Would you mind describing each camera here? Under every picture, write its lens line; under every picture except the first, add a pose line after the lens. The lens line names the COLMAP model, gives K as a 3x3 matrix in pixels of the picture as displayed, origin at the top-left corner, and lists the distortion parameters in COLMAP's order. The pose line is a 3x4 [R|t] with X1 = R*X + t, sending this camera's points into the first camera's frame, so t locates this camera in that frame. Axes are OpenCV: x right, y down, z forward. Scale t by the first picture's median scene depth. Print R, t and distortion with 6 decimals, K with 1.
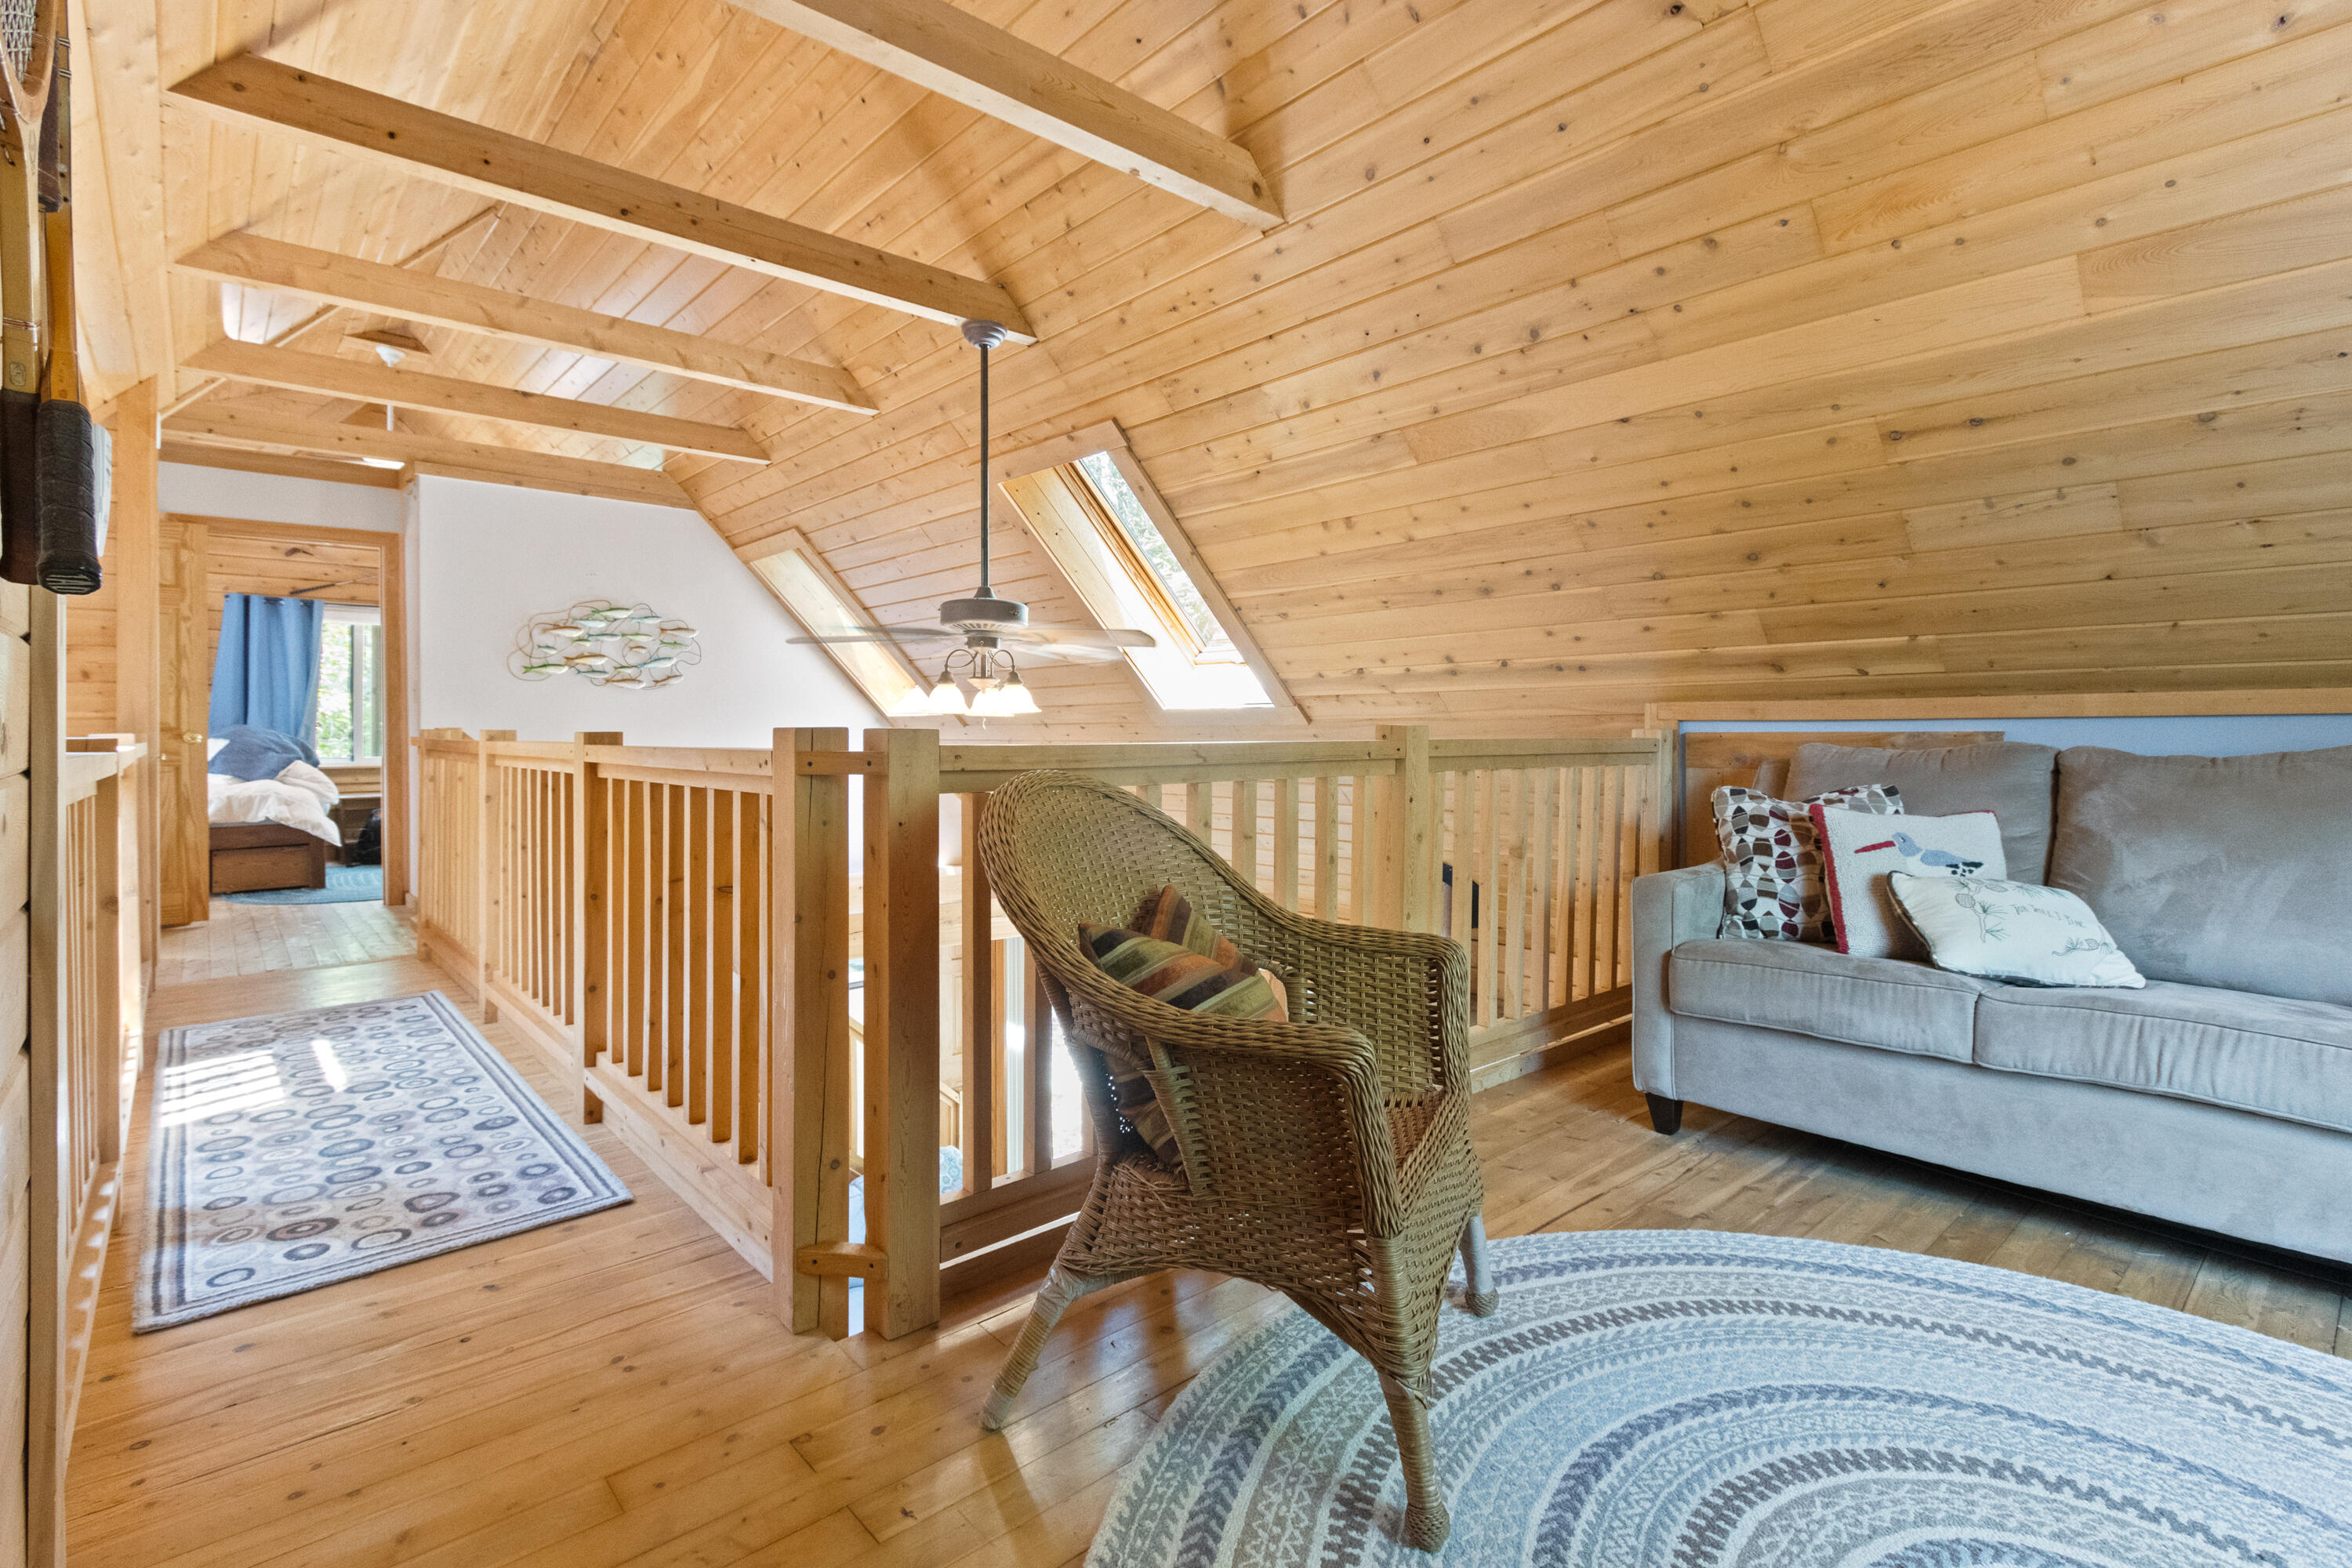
lens RADIAL K [[1090.3, 0, 1162.2], [0, 1090.3, 759.2], [0, 0, 1]] dist [0.001086, -0.000953]
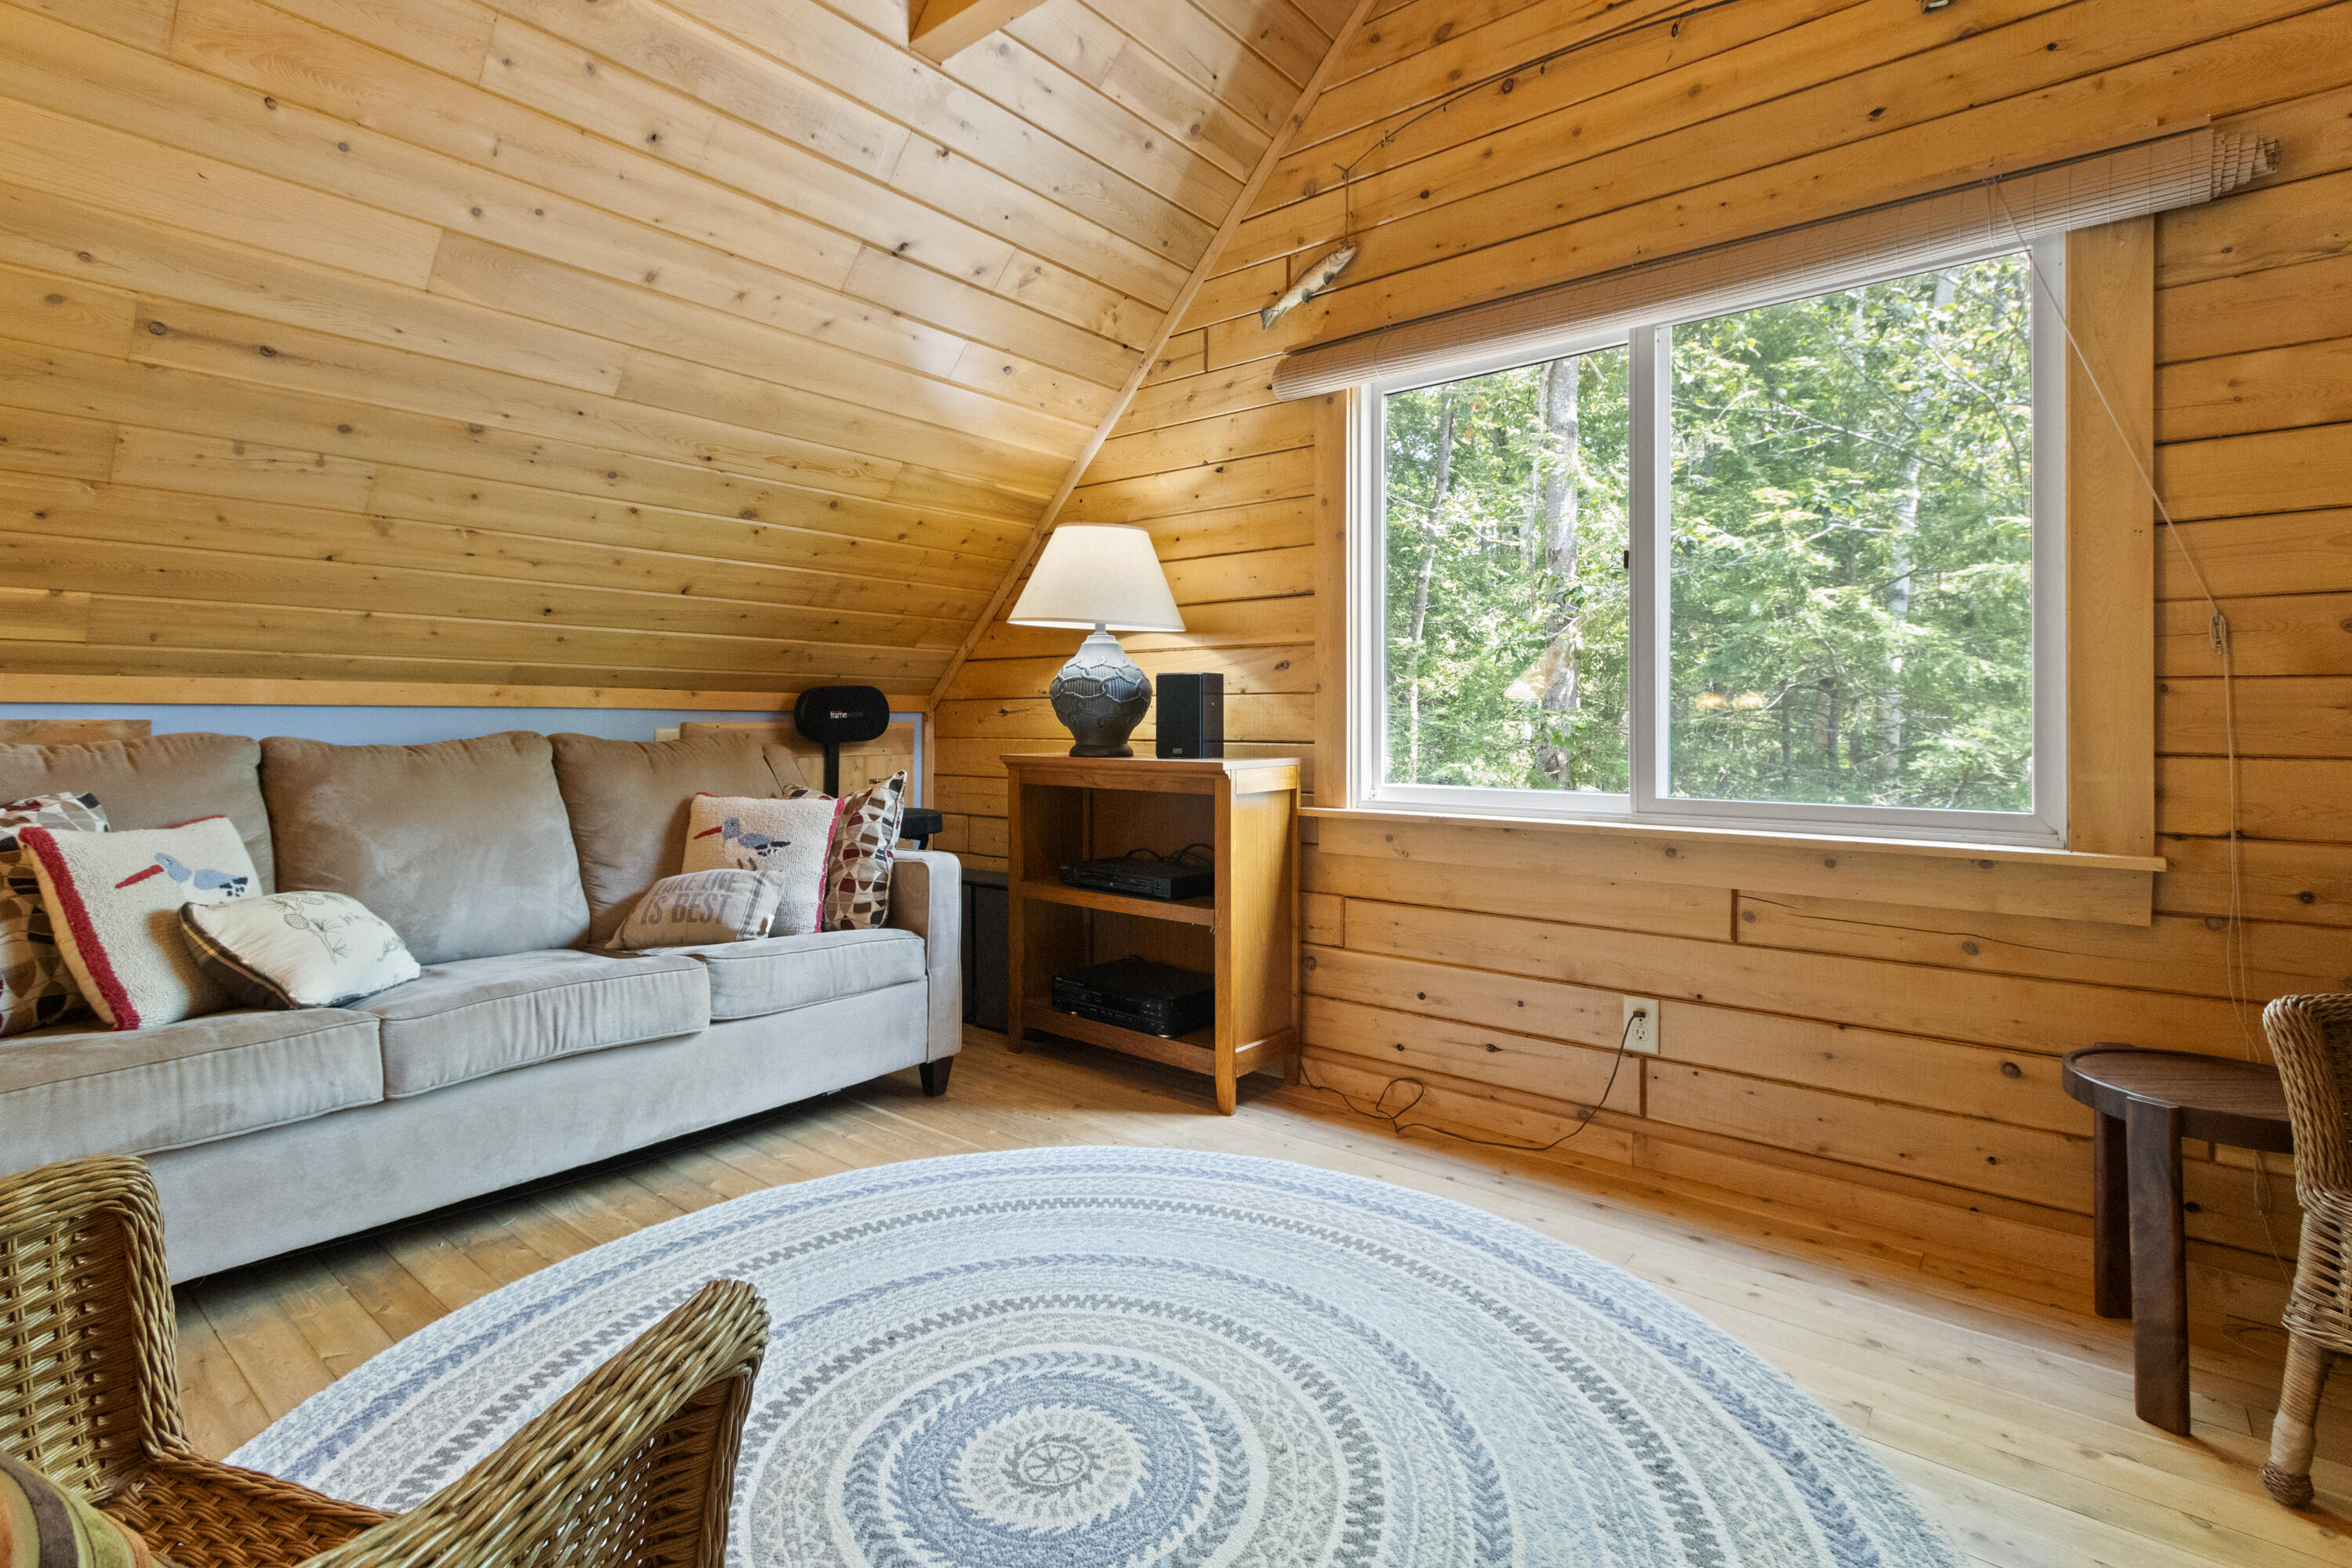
lens RADIAL K [[1111.8, 0, 1162.0], [0, 1111.8, 731.9], [0, 0, 1]] dist [0.002110, -0.000031]
pose [[-0.146764, -0.005040, 0.989159, -0.203467], [0.021094, 0.999744, 0.008224, -0.008986], [-0.988947, 0.022072, -0.146620, 0.449788]]
